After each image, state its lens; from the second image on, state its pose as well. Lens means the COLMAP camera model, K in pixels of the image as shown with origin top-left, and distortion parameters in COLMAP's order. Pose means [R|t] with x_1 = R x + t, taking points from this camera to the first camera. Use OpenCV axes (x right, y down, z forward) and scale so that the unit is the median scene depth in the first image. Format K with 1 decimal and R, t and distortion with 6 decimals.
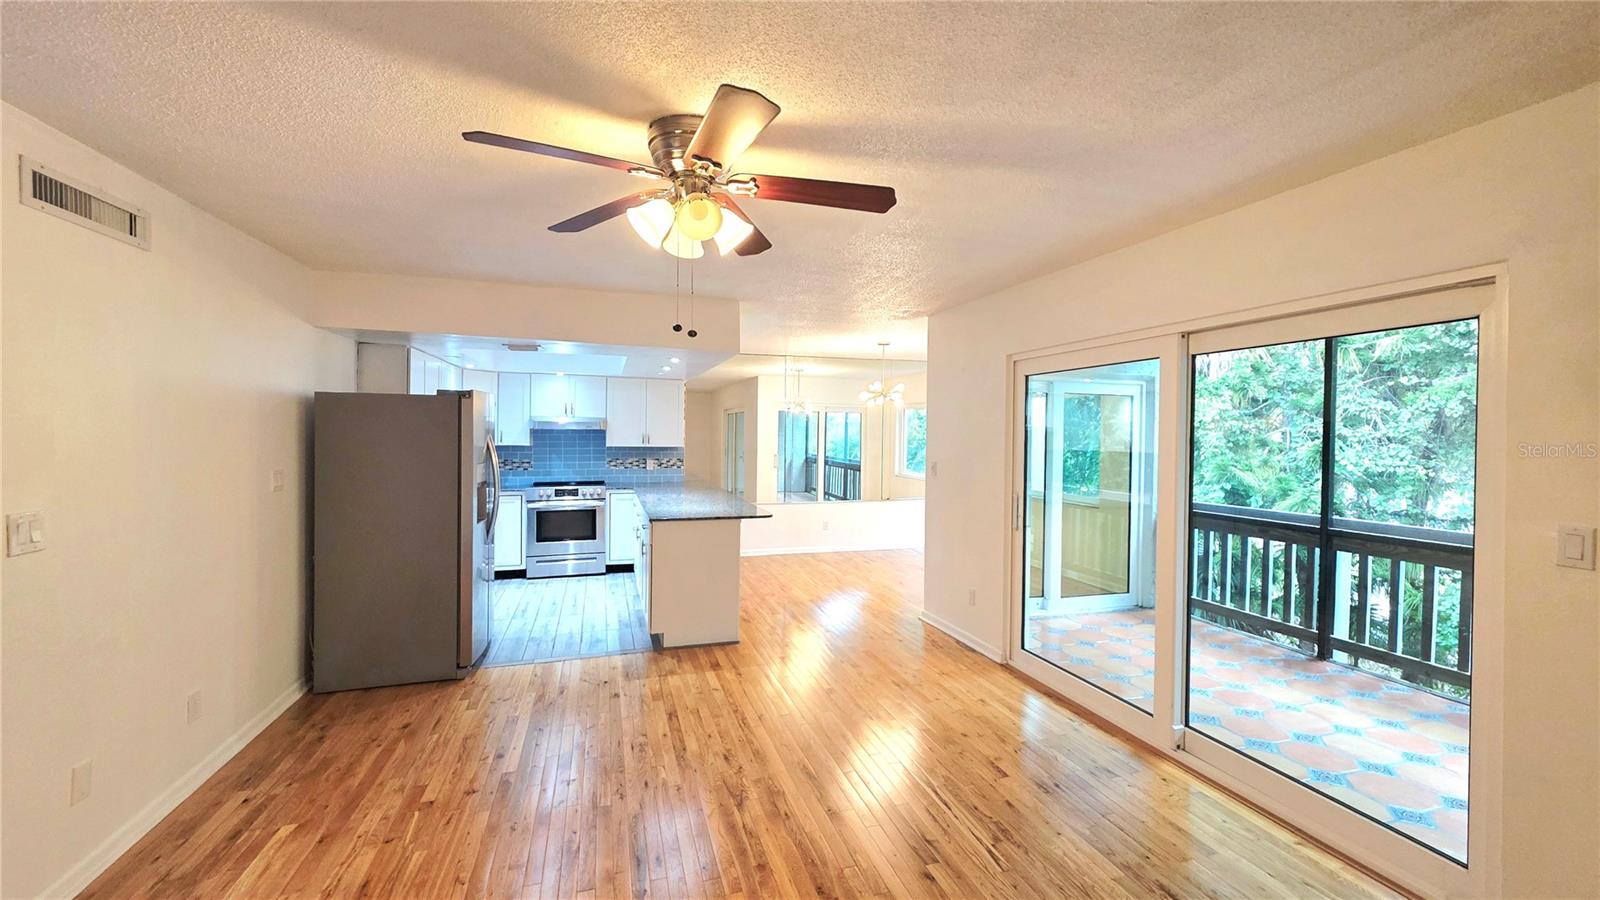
lens RADIAL K [[641.1, 0, 810.8], [0, 641.1, 442.8], [0, 0, 1]] dist [0.006310, -0.001877]
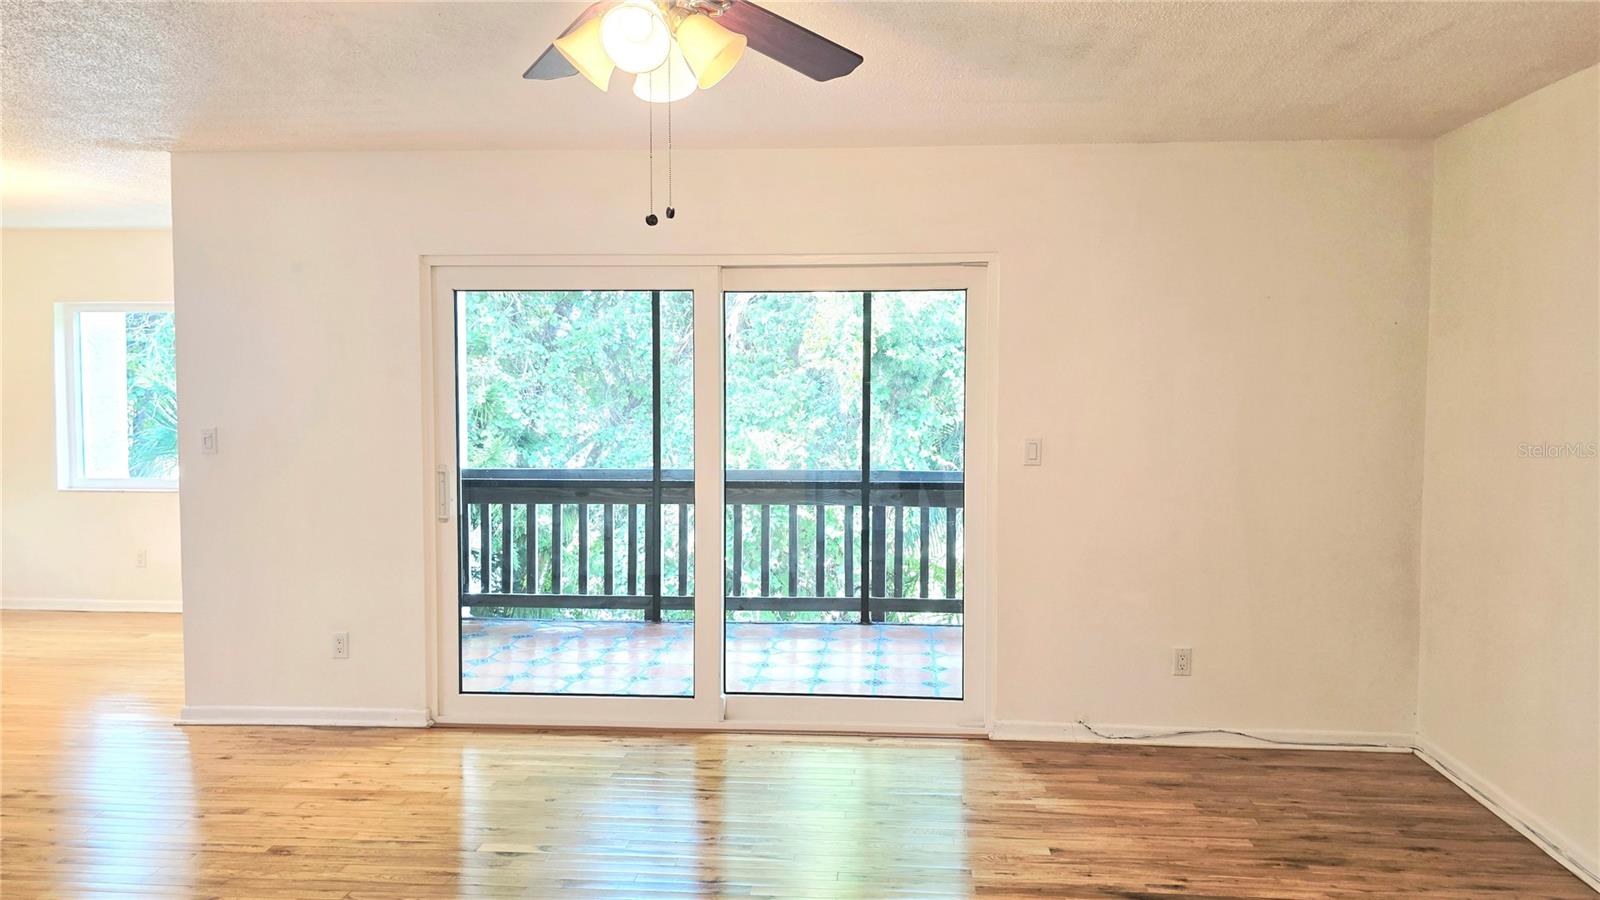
lens RADIAL K [[1079.7, 0, 818.6], [0, 1079.7, 450.9], [0, 0, 1]] dist [0.065546, -0.062679]
pose [[0.381805, -0.061798, 0.922174, -0.534406], [0.014164, 0.998036, 0.061017, -0.000485], [-0.924134, -0.010235, 0.381931, 0.195012]]
